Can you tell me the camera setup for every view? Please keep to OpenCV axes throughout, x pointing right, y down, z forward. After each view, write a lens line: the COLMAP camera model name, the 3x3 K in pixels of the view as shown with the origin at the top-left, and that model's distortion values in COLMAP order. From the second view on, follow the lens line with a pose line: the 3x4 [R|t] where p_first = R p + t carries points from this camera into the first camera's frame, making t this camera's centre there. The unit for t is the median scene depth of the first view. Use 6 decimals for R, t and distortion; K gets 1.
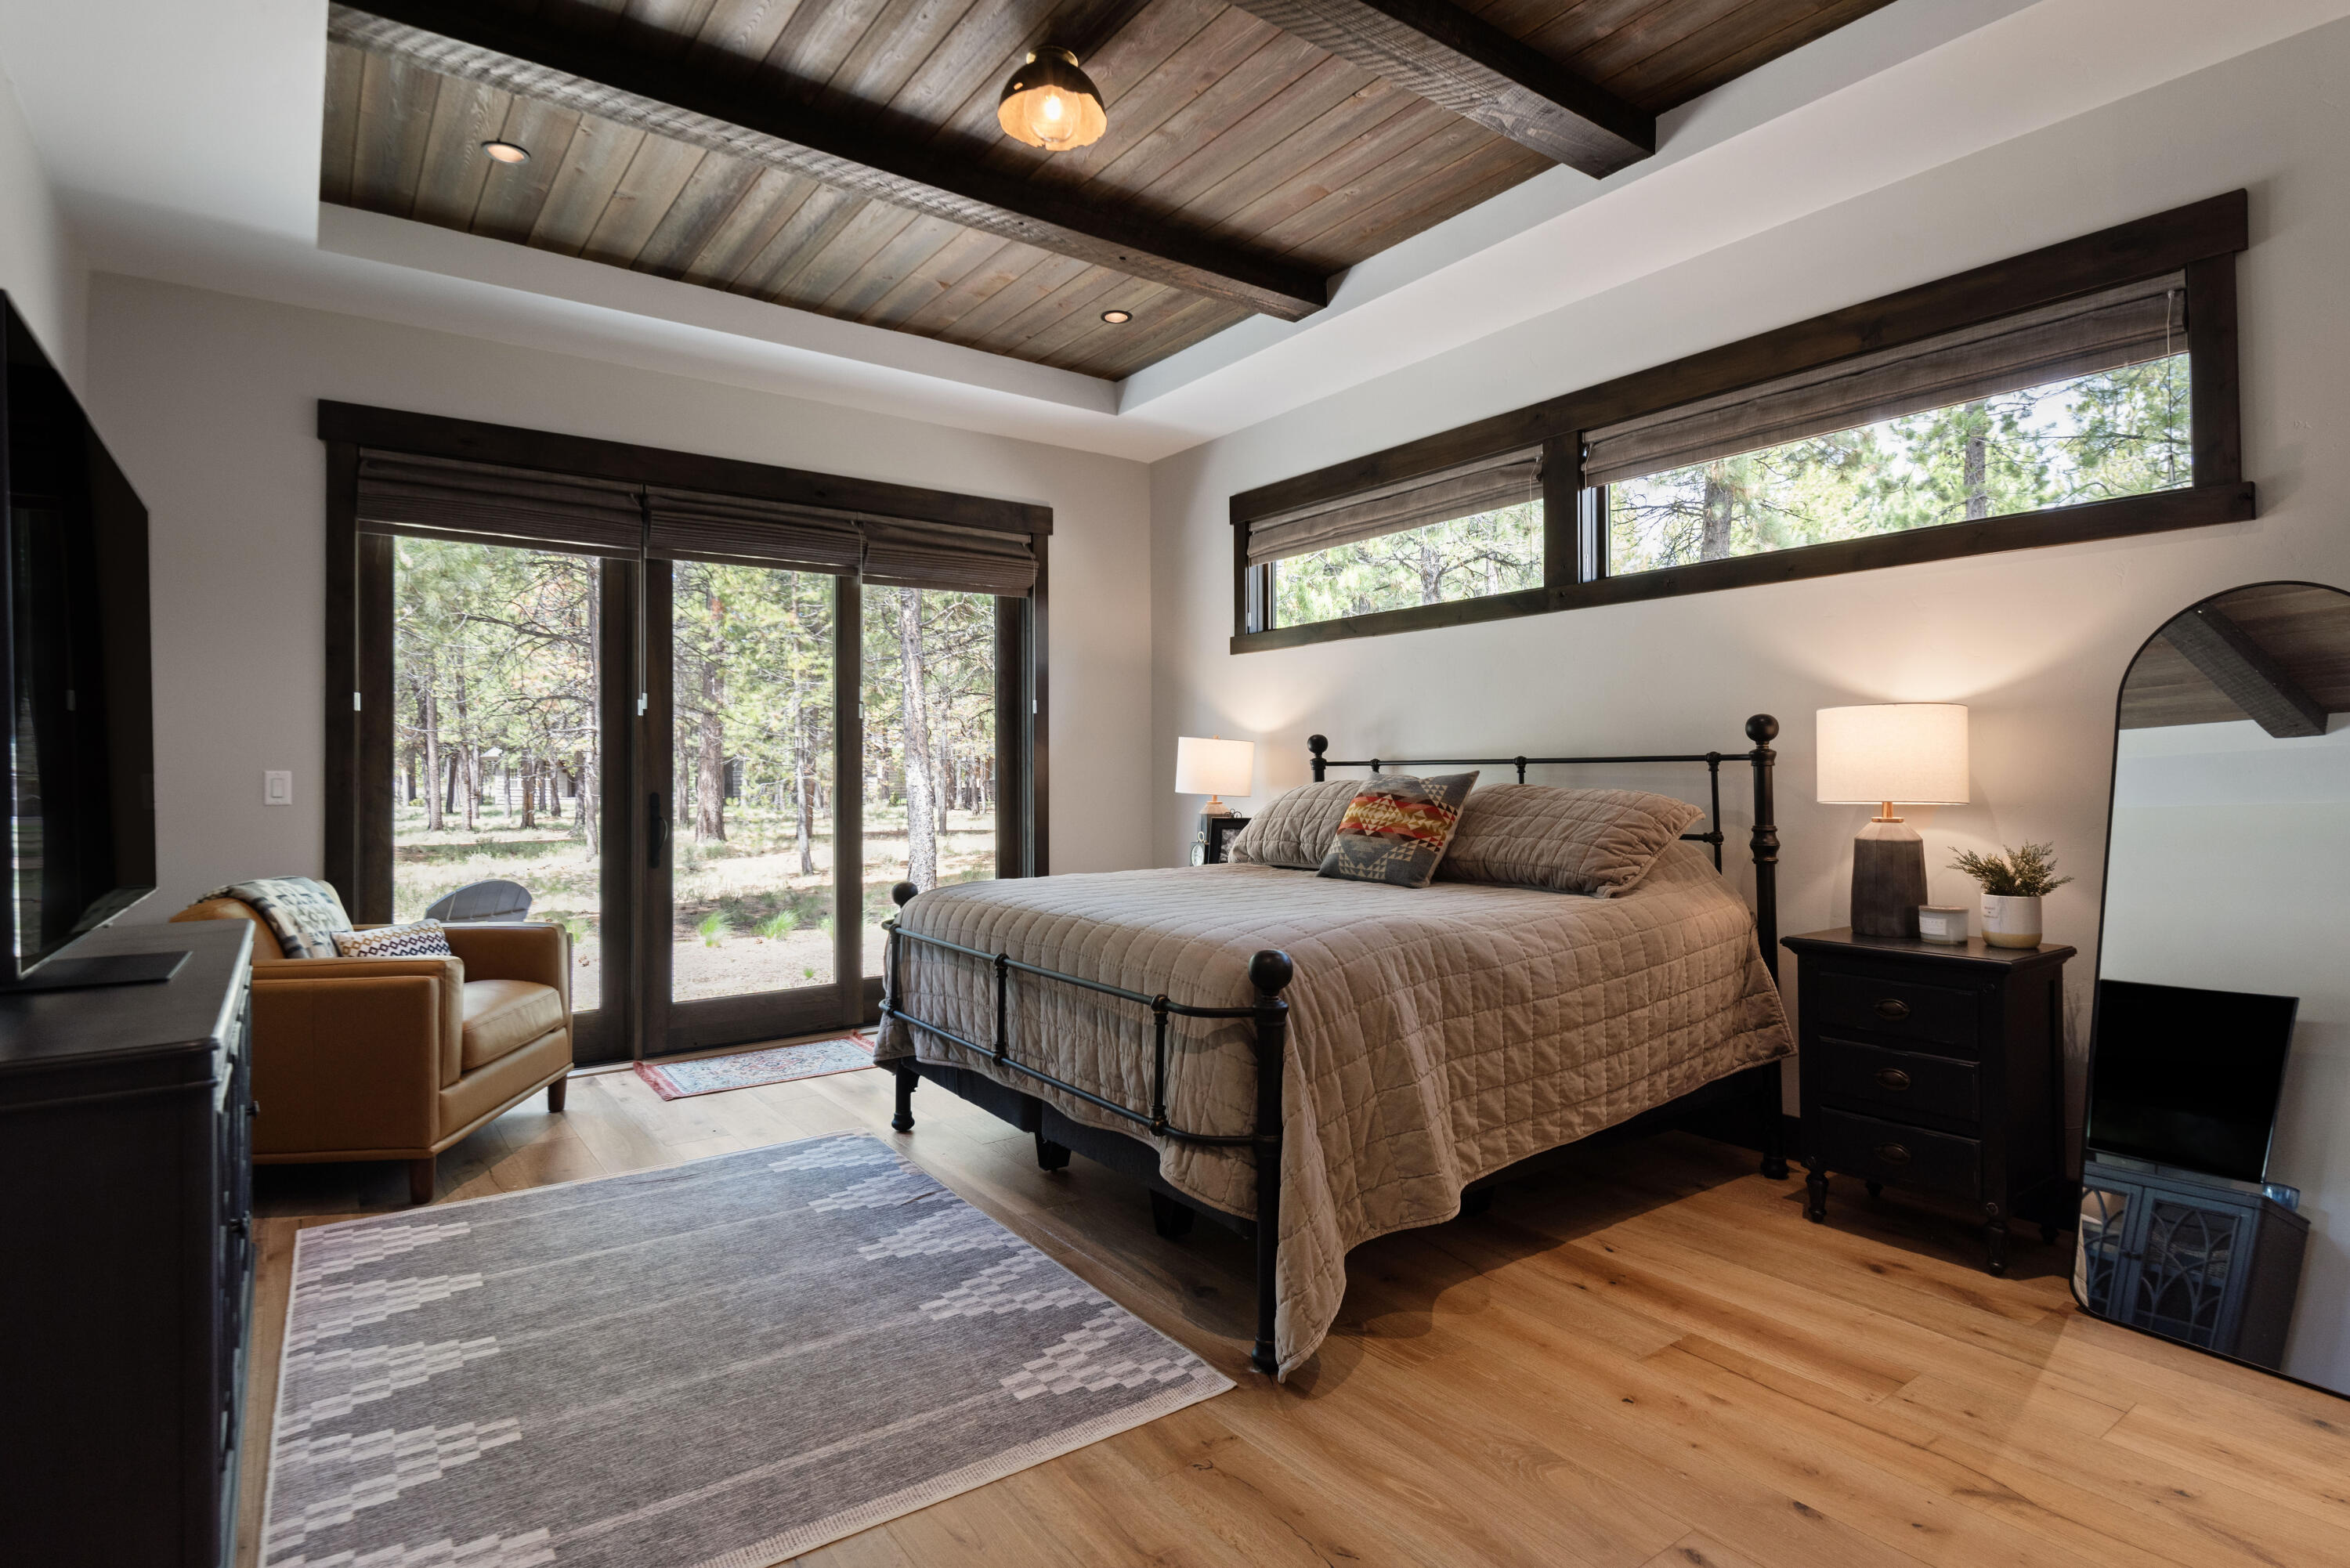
lens RADIAL K [[1190.4, 0, 1175.0], [0, 1190.4, 784.0], [0, 0, 1]] dist [-0.000688, -0.000237]
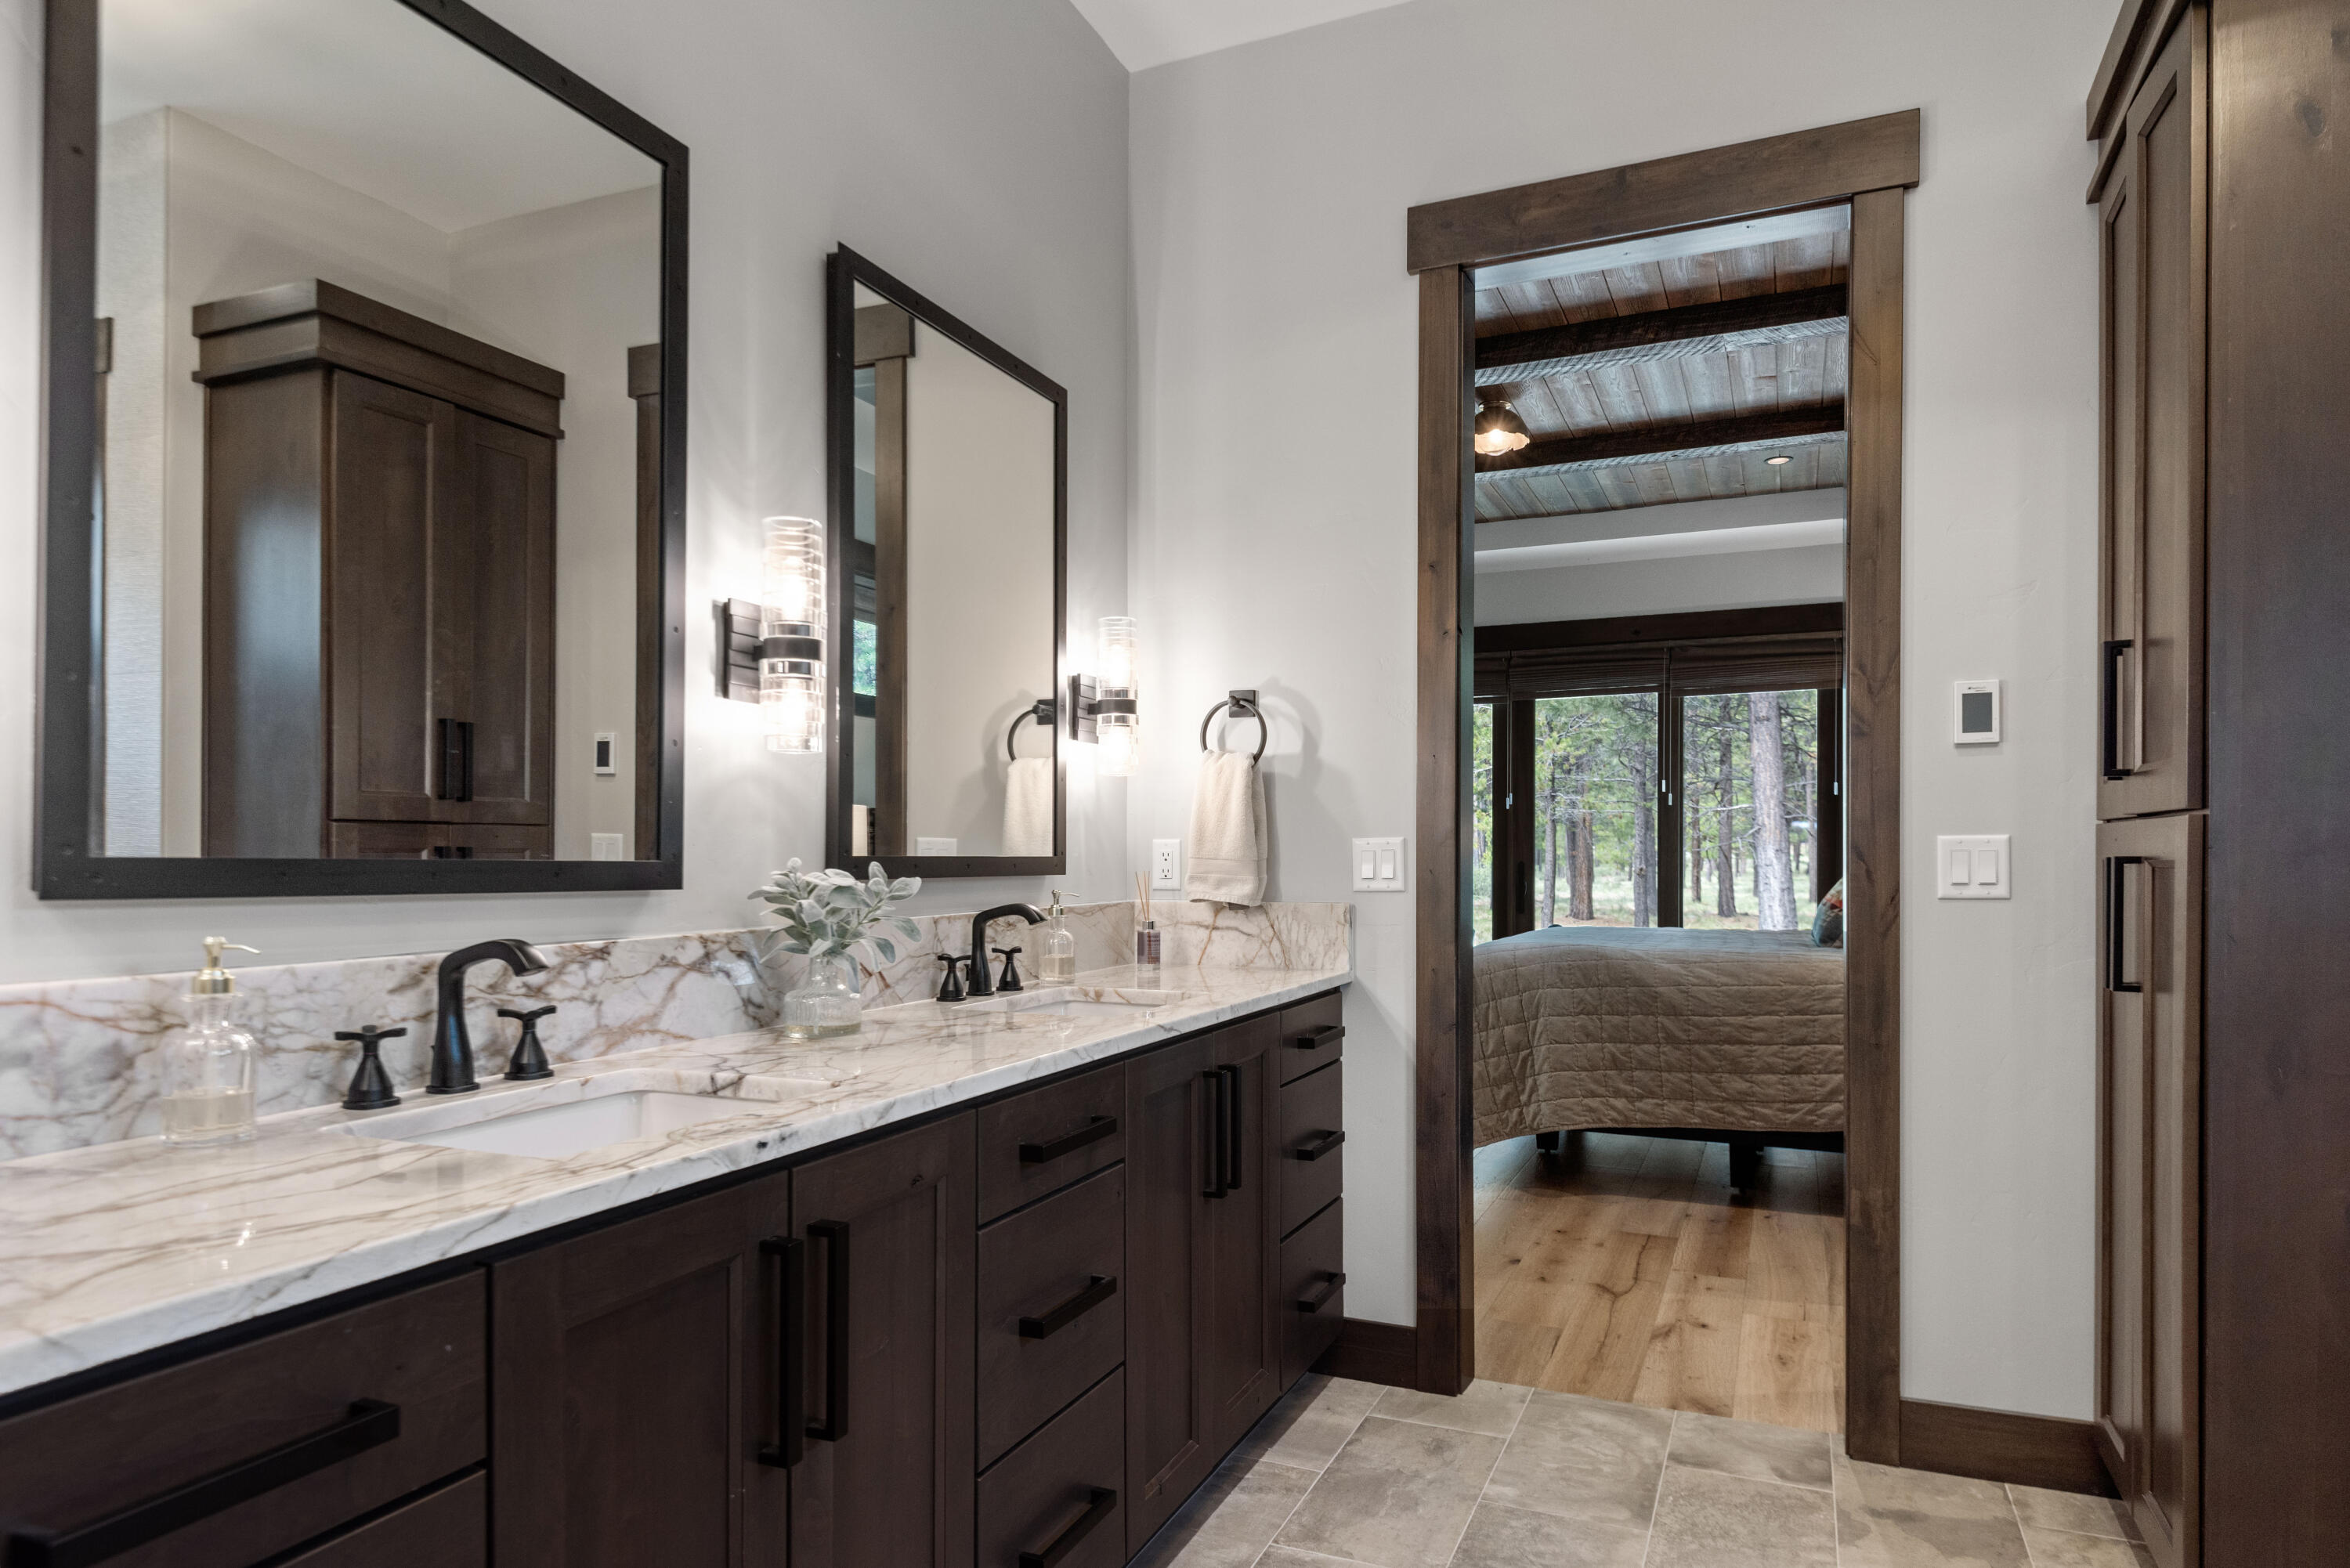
lens RADIAL K [[1388.6, 0, 1180.4], [0, 1388.6, 847.6], [0, 0, 1]] dist [0.021324, -0.001541]
pose [[0.498627, -0.000127, -0.866817, 1.447888], [-0.000608, 1.000000, -0.000496, -0.016055], [0.866816, 0.000774, 0.498627, -0.348969]]
